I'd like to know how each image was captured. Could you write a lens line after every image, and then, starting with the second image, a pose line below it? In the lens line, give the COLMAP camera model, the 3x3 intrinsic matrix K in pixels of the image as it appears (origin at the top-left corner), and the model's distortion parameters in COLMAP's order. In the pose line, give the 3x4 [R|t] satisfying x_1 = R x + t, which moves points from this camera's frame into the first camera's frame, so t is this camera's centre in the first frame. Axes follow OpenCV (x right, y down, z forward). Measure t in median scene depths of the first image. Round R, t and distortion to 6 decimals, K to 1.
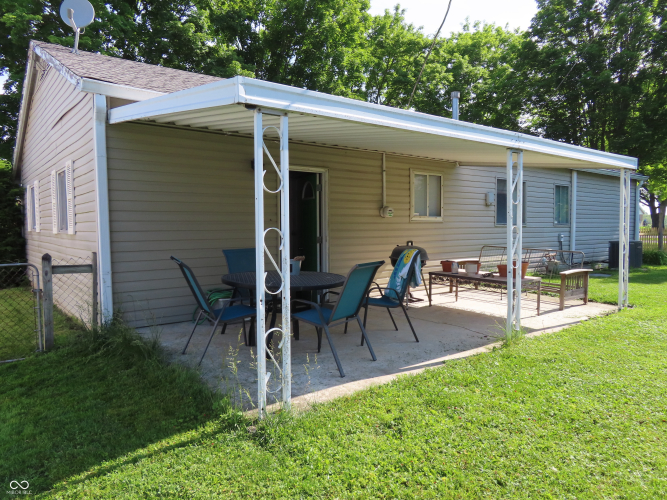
lens RADIAL K [[471.1, 0, 333.5], [0, 471.1, 250.0], [0, 0, 1]] dist [-0.017222, 0.005094]
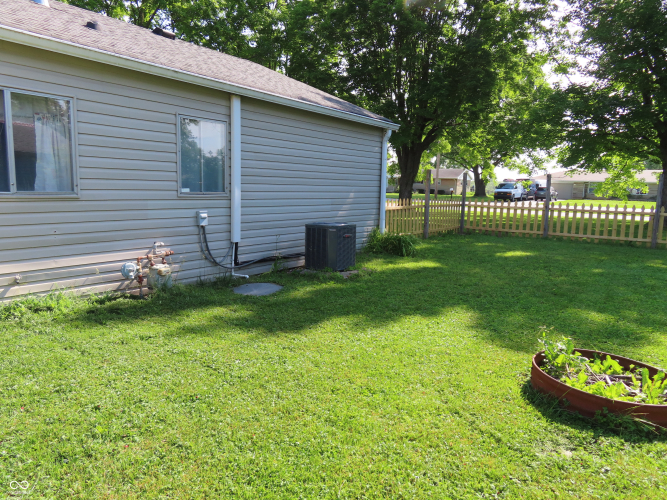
lens RADIAL K [[471.1, 0, 333.5], [0, 471.1, 250.0], [0, 0, 1]] dist [-0.017222, 0.005094]
pose [[0.962829, -0.027202, 0.268738, 0.471325], [0.006243, 0.996891, 0.078541, -0.031268], [-0.270039, -0.073944, 0.960006, 0.426030]]
